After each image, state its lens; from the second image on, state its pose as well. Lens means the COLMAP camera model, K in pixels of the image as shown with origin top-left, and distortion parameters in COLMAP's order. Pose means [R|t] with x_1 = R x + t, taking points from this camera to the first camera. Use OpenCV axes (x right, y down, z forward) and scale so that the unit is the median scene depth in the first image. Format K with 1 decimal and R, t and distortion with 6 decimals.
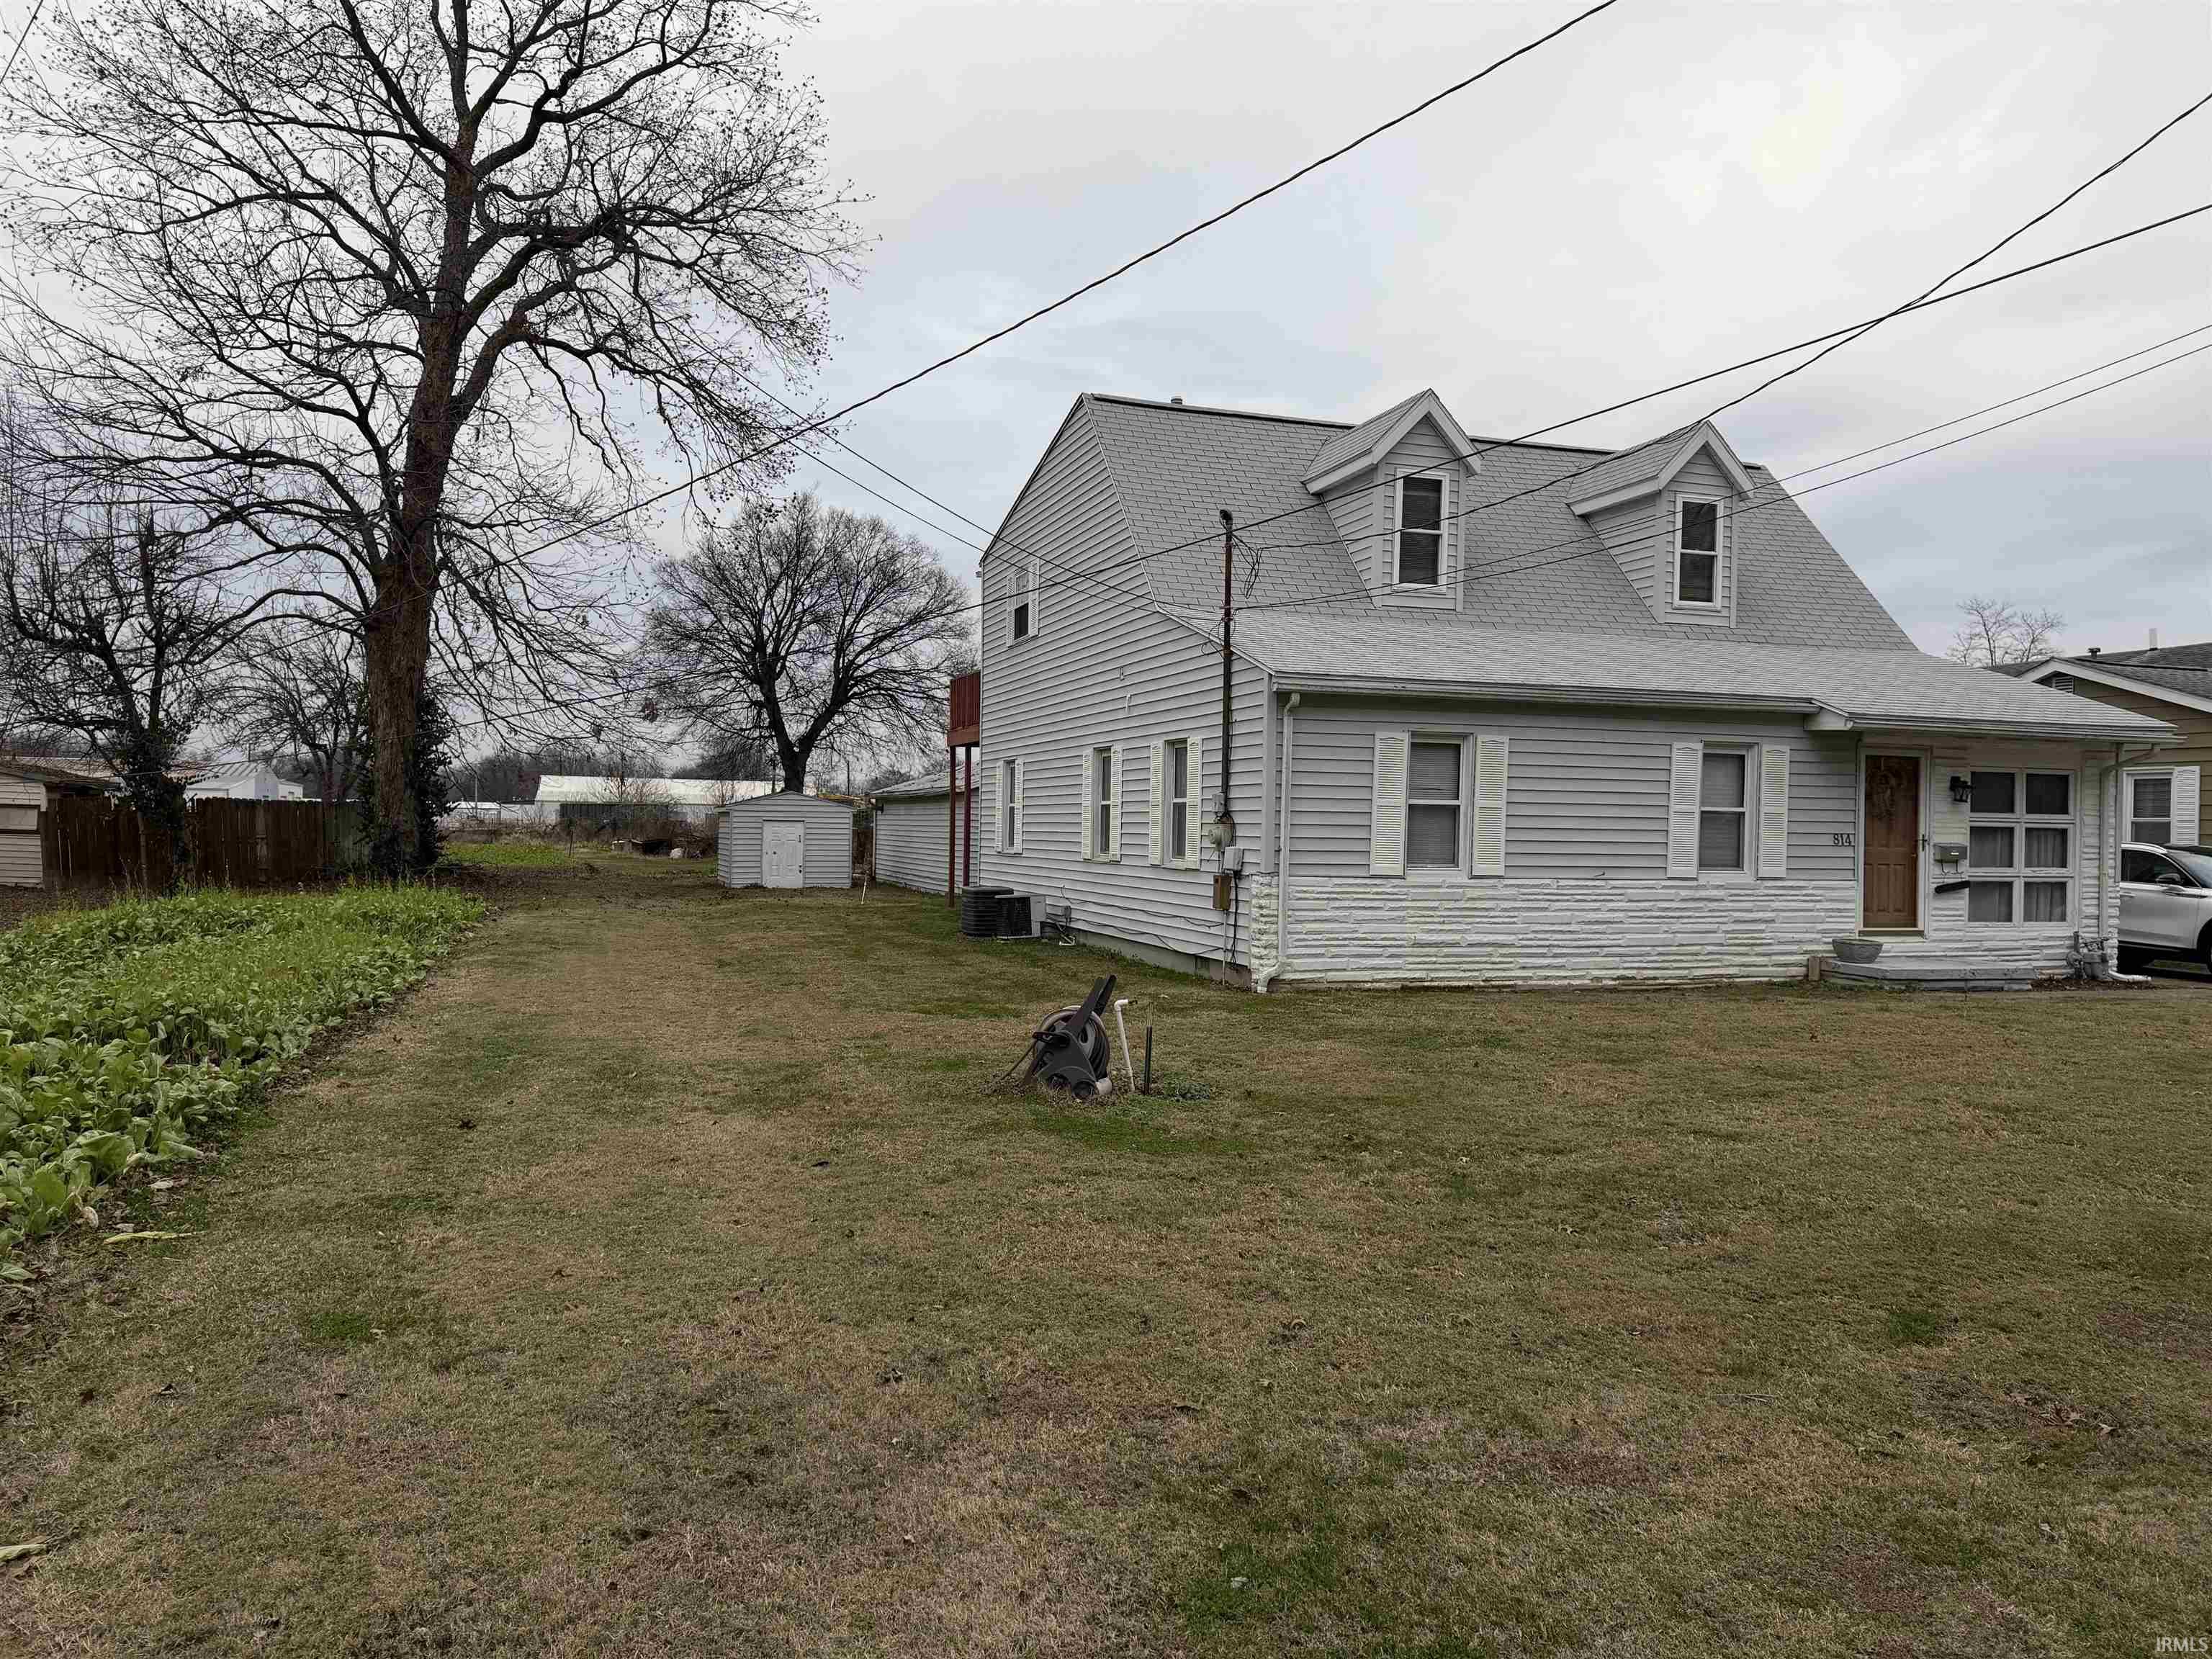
lens RADIAL K [[1569.1, 0, 1106.0], [0, 1569.1, 829.5], [0, 0, 1]] dist [0.009696, -0.069935]
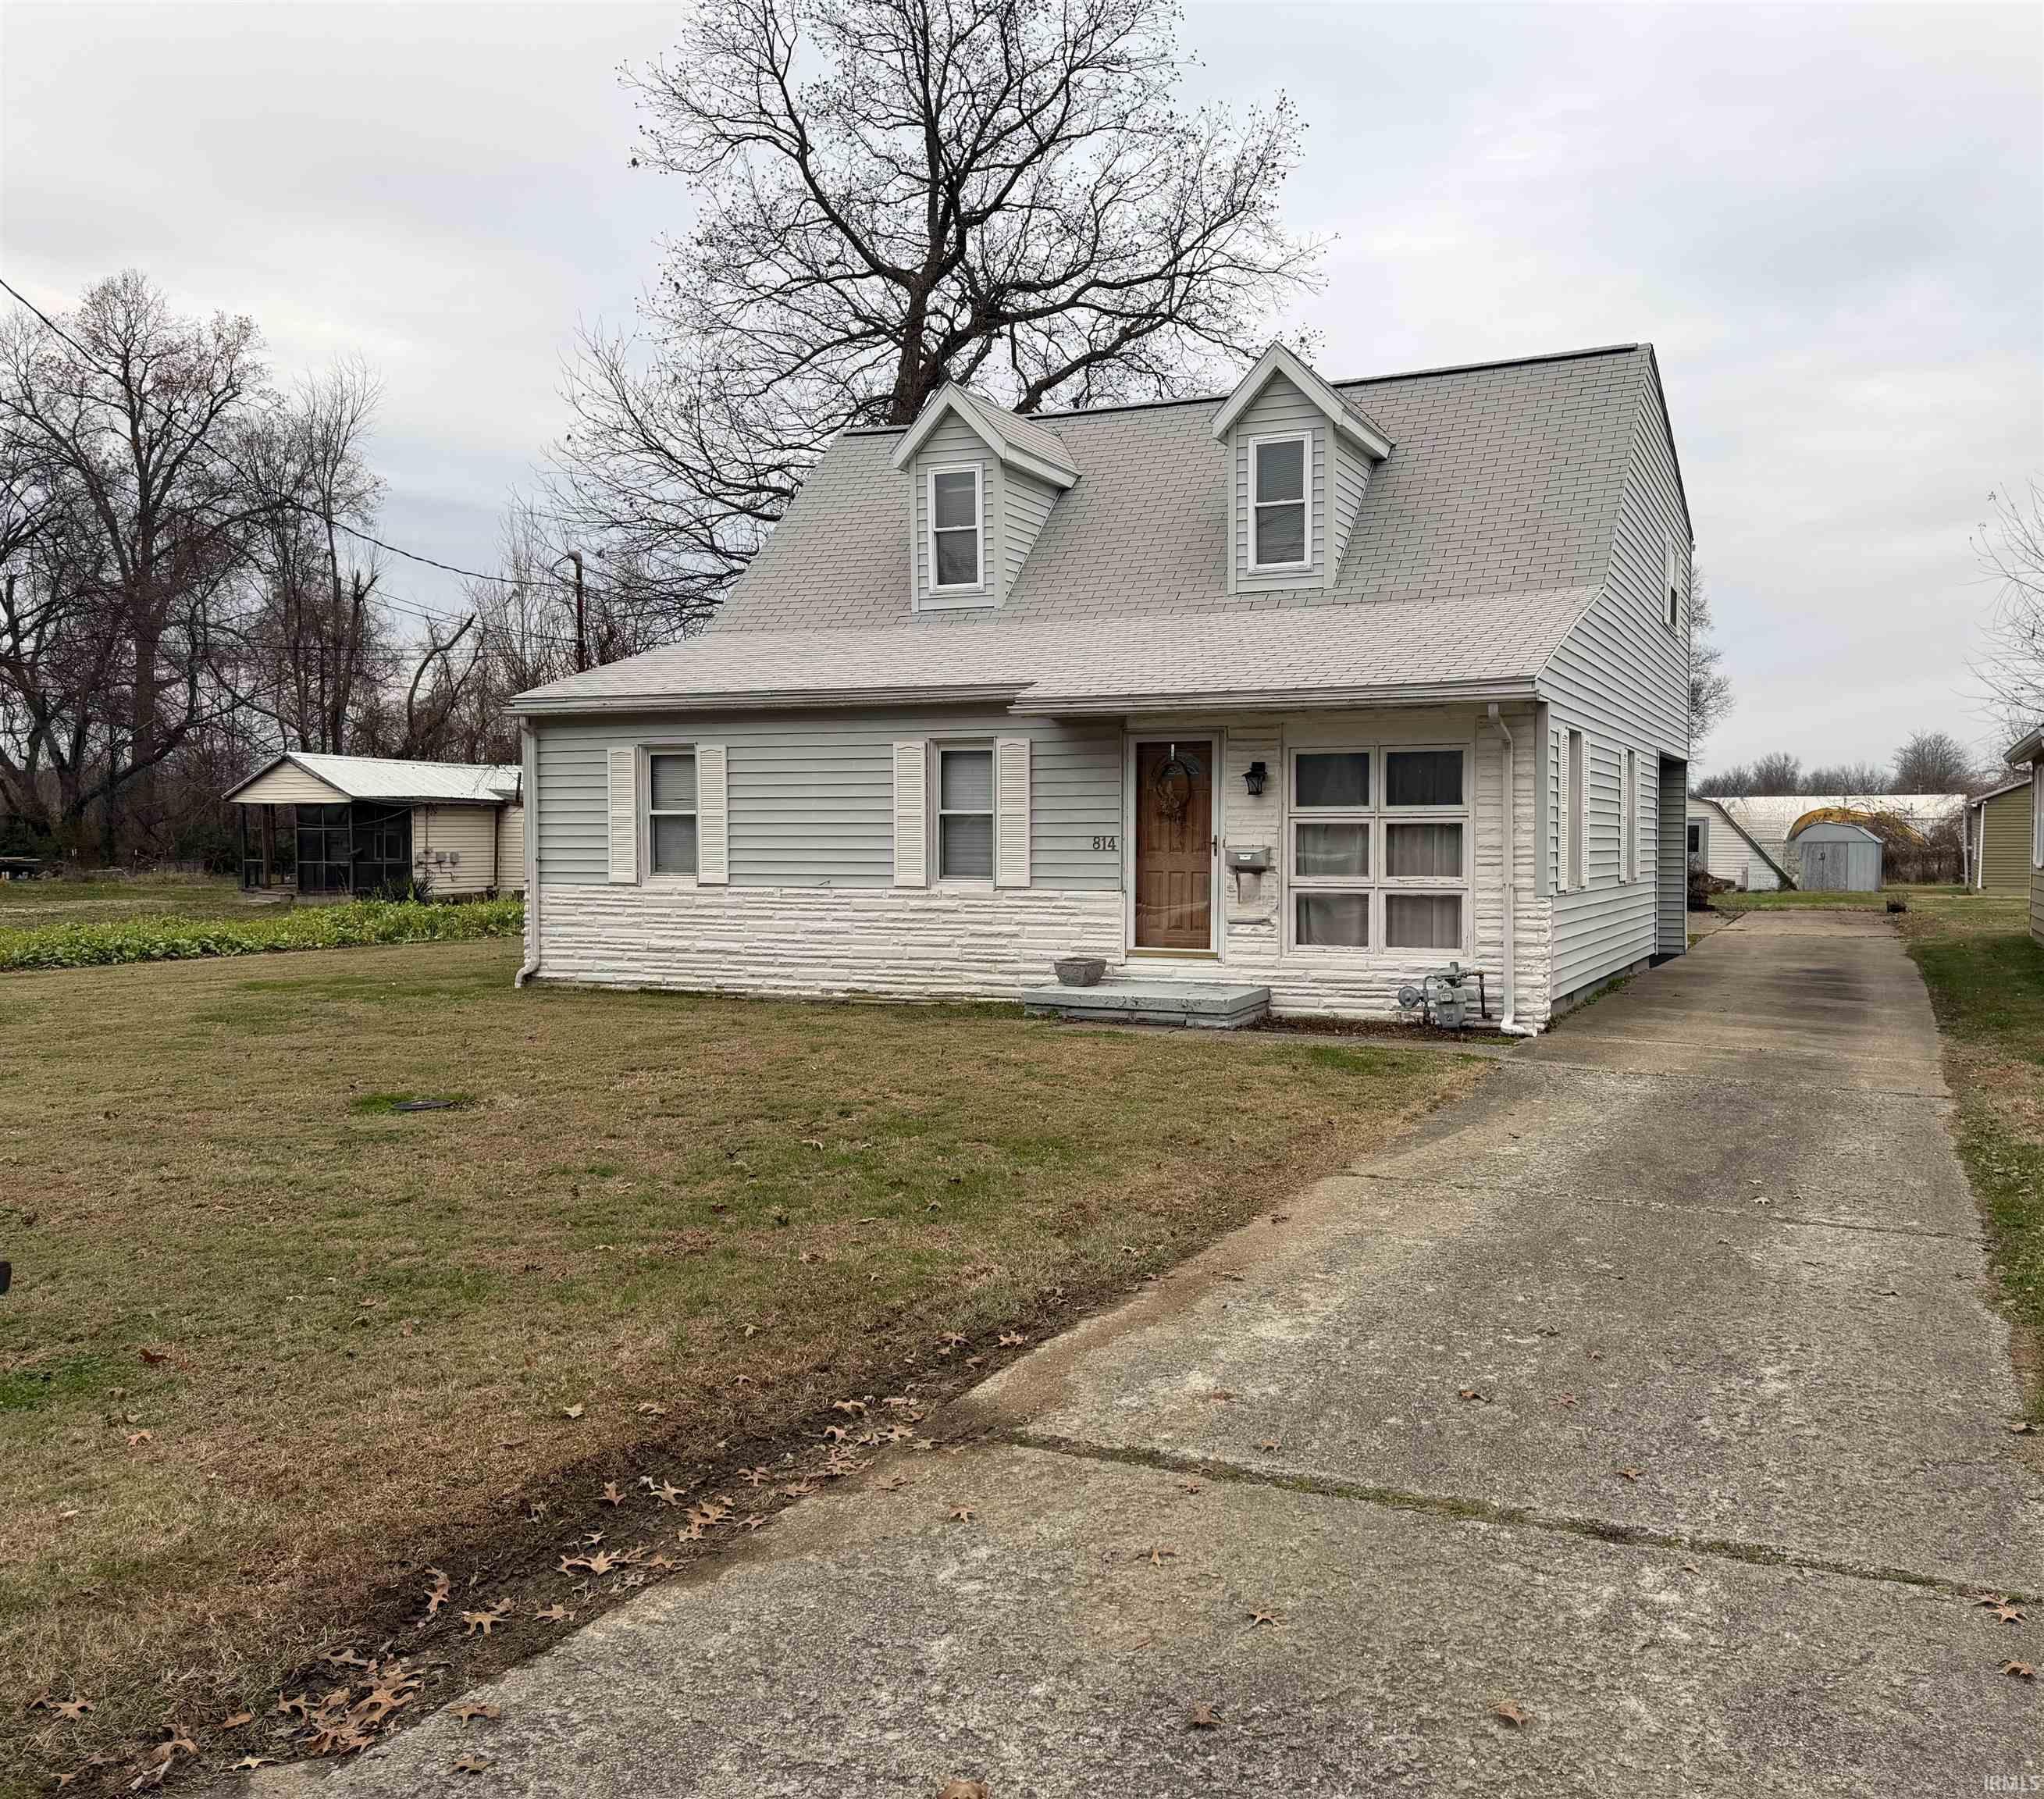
lens RADIAL K [[1578.2, 0, 1022.0], [0, 1578.2, 899.5], [0, 0, 1]] dist [0.110110, -0.000010]
pose [[0.797983, 0.005790, -0.602652, 0.981292], [0.010803, 0.999656, 0.023908, 0.016665], [0.602583, -0.025589, 0.797646, 0.290721]]
